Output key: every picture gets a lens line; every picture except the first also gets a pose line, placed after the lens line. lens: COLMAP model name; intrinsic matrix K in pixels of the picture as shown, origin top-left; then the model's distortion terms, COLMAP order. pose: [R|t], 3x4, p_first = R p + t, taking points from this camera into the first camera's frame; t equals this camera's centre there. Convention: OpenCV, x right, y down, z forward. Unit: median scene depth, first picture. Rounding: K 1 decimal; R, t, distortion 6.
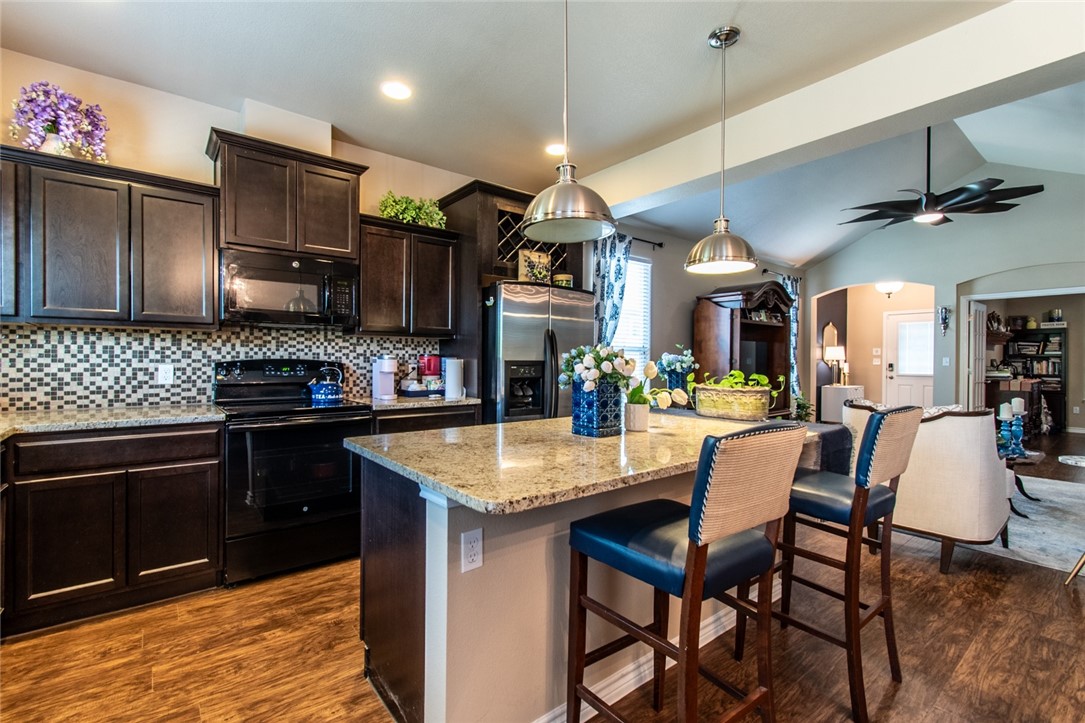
lens RADIAL K [[482.7, 0, 540.0], [0, 482.7, 361.7], [0, 0, 1]] dist [0.003753, -0.001099]
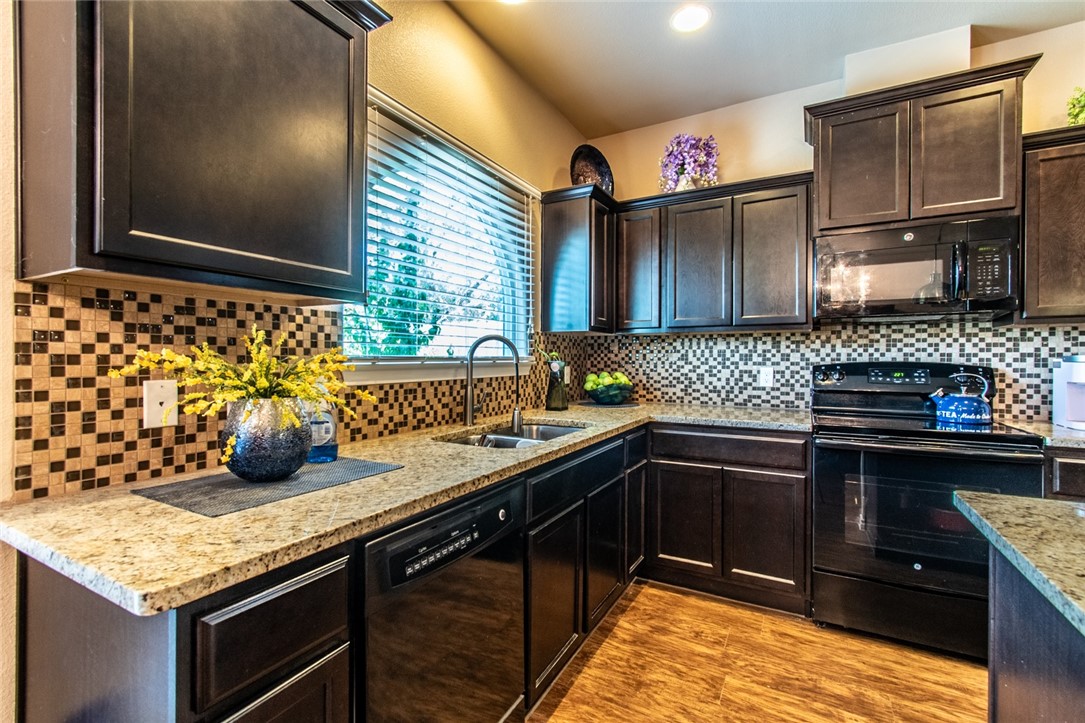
lens RADIAL K [[482.7, 0, 540.4], [0, 482.7, 361.5], [0, 0, 1]] dist [0.003753, -0.001099]
pose [[0.379476, -0.001003, -0.925201, -0.021832], [-0.005487, 0.999979, -0.003334, -0.000134], [0.925185, 0.006342, 0.379463, 0.168290]]
